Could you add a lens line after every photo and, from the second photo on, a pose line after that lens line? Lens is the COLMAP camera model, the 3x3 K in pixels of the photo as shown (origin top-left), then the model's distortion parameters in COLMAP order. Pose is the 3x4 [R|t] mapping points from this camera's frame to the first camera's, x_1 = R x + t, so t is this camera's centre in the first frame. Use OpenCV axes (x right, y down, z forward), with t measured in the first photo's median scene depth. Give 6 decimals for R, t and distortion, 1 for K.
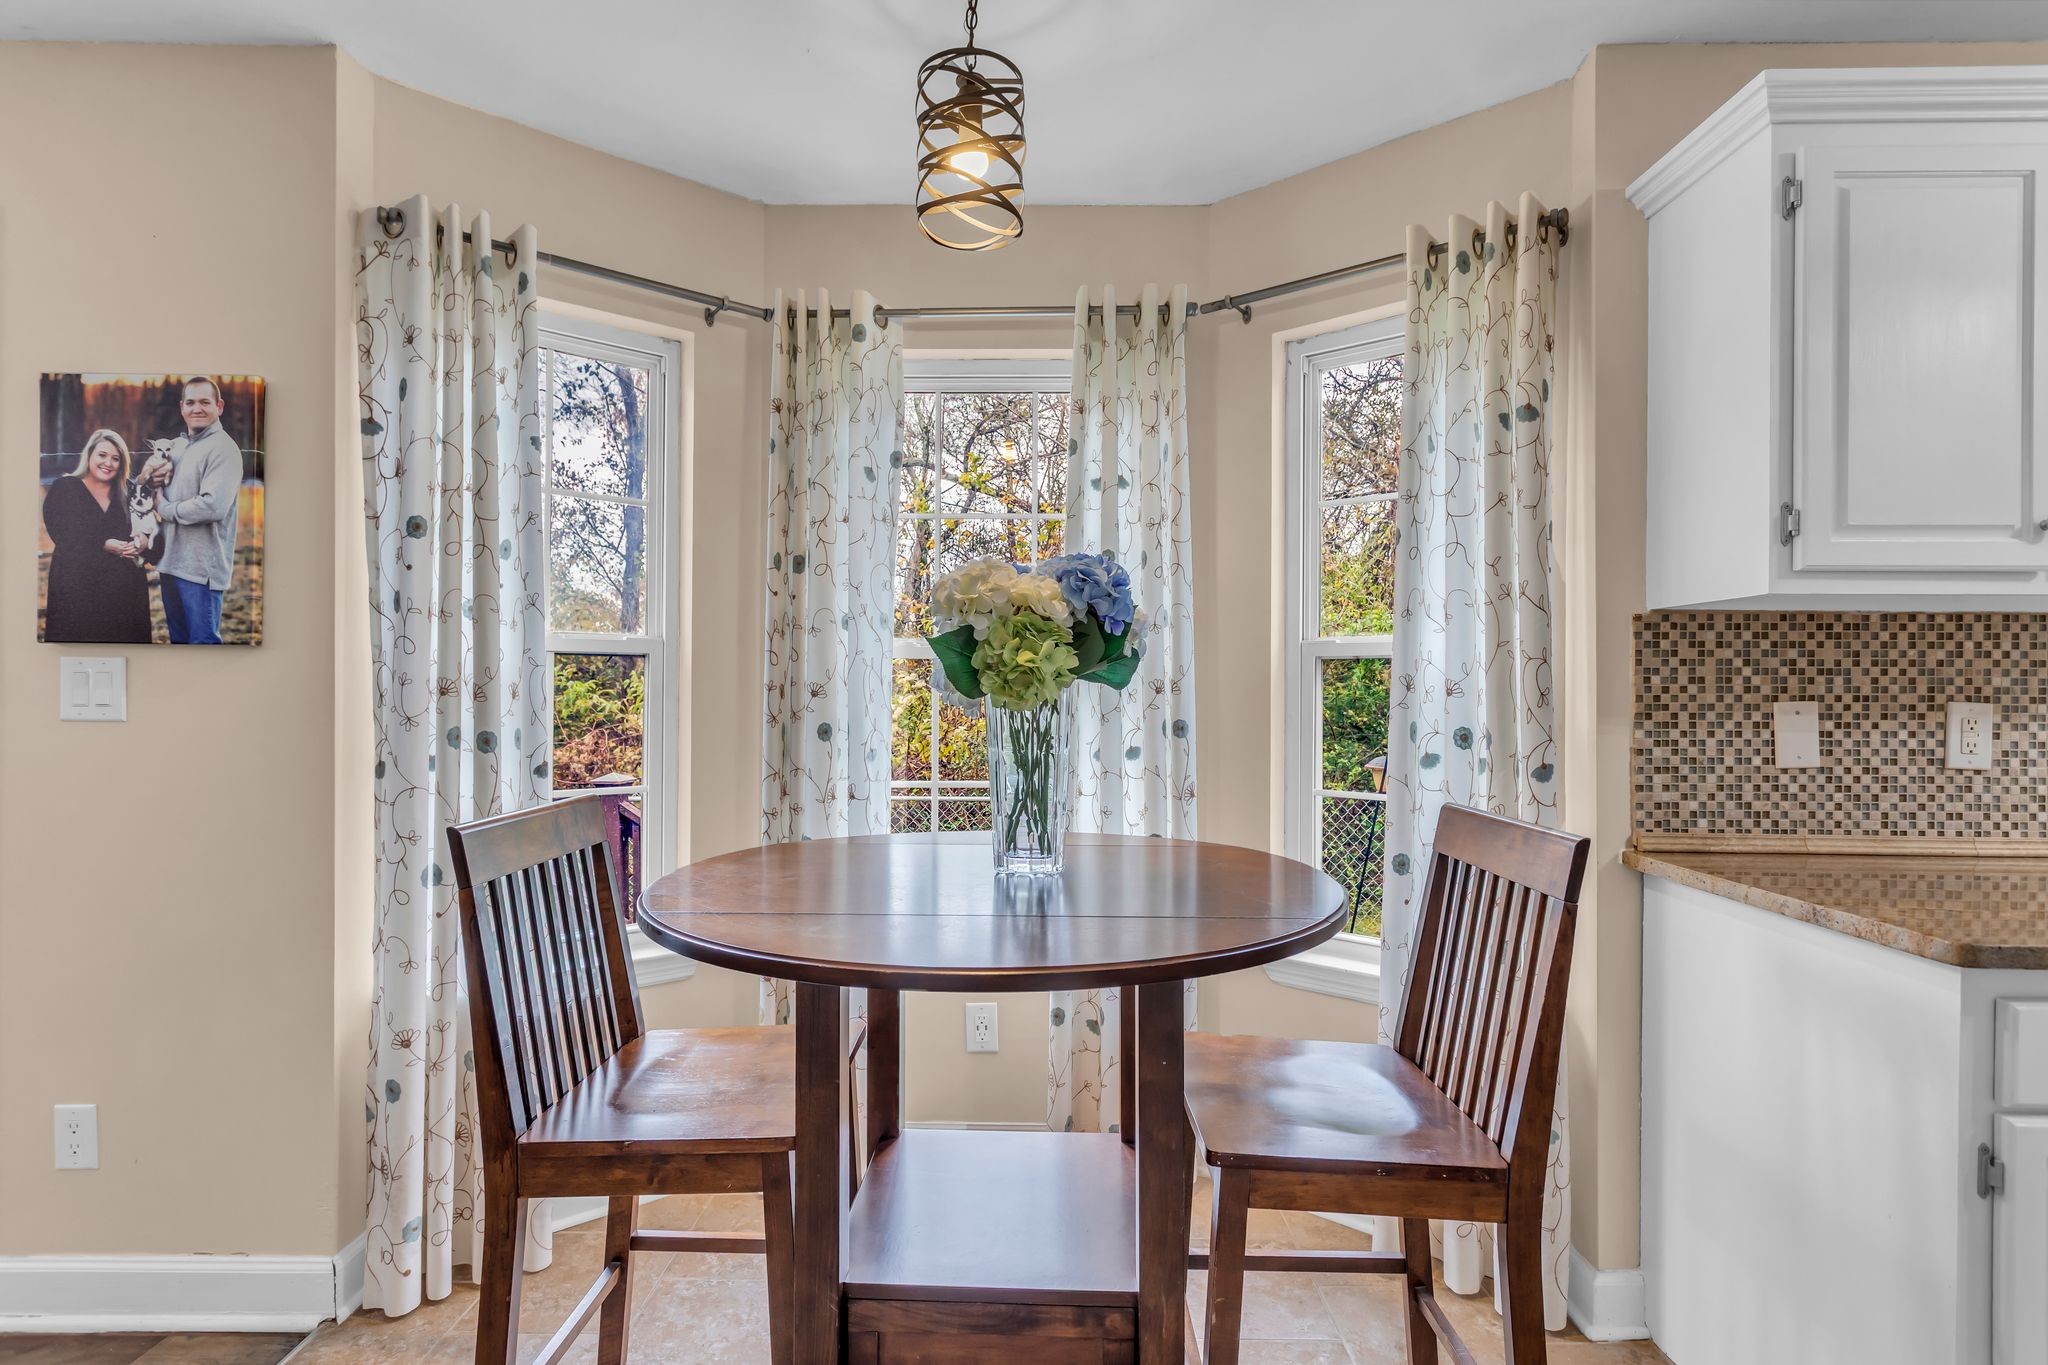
lens RADIAL K [[966.9, 0, 1020.2], [0, 966.9, 686.1], [0, 0, 1]] dist [0.004843, -0.000228]
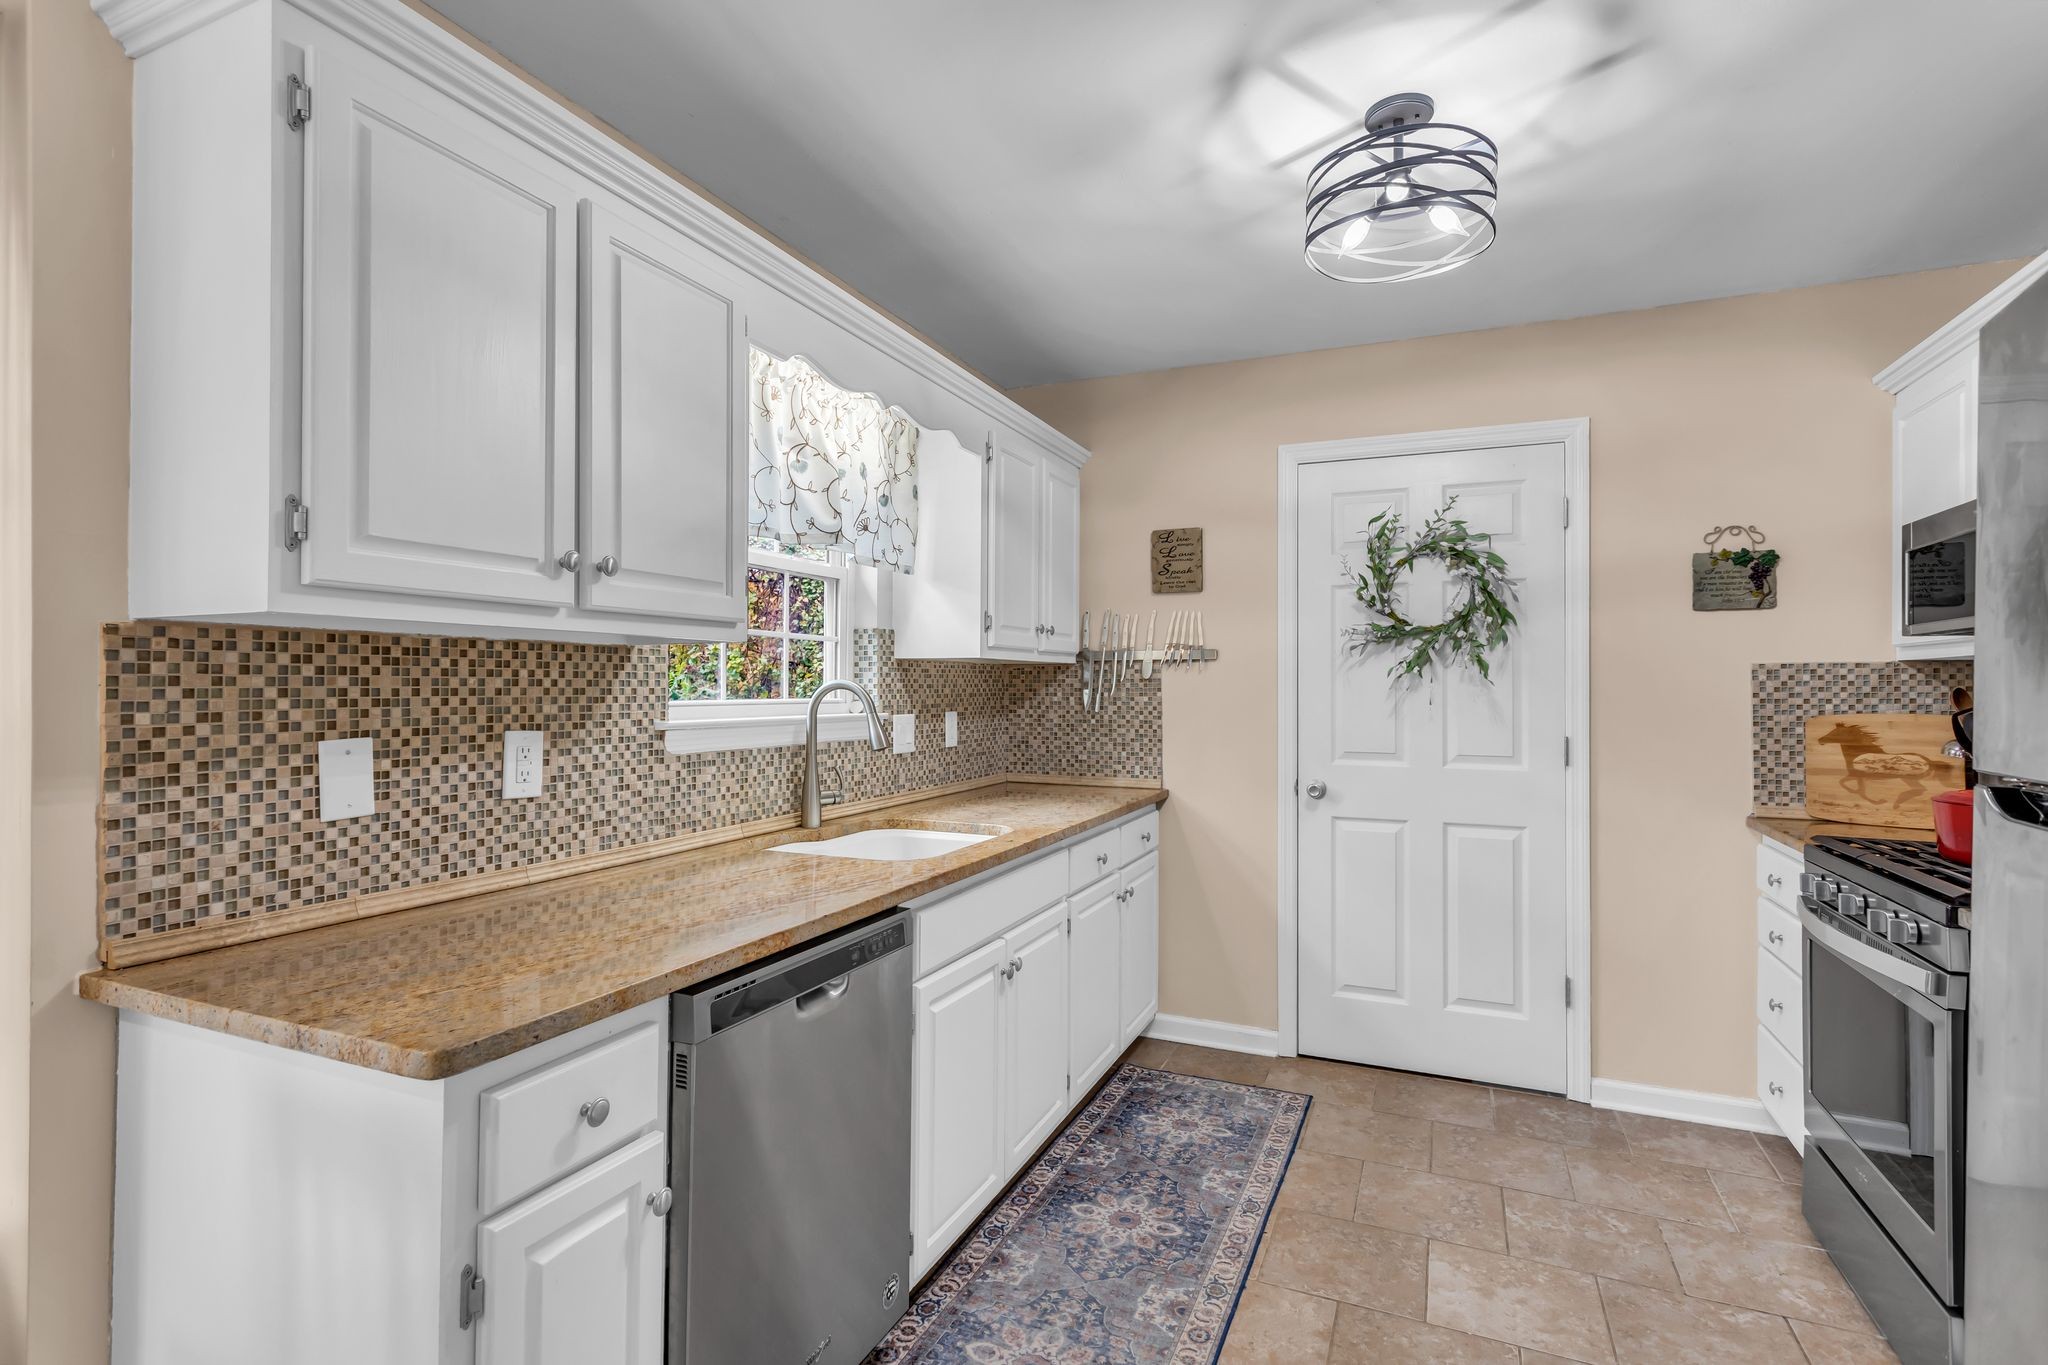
lens RADIAL K [[966.9, 0, 1025.9], [0, 966.9, 674.8], [0, 0, 1]] dist [0.004843, -0.000228]
pose [[0.390160, 0.005085, 0.920733, 0.259918], [-0.001839, 0.999987, -0.004743, -0.036628], [-0.920745, 0.000157, 0.390164, 0.135533]]
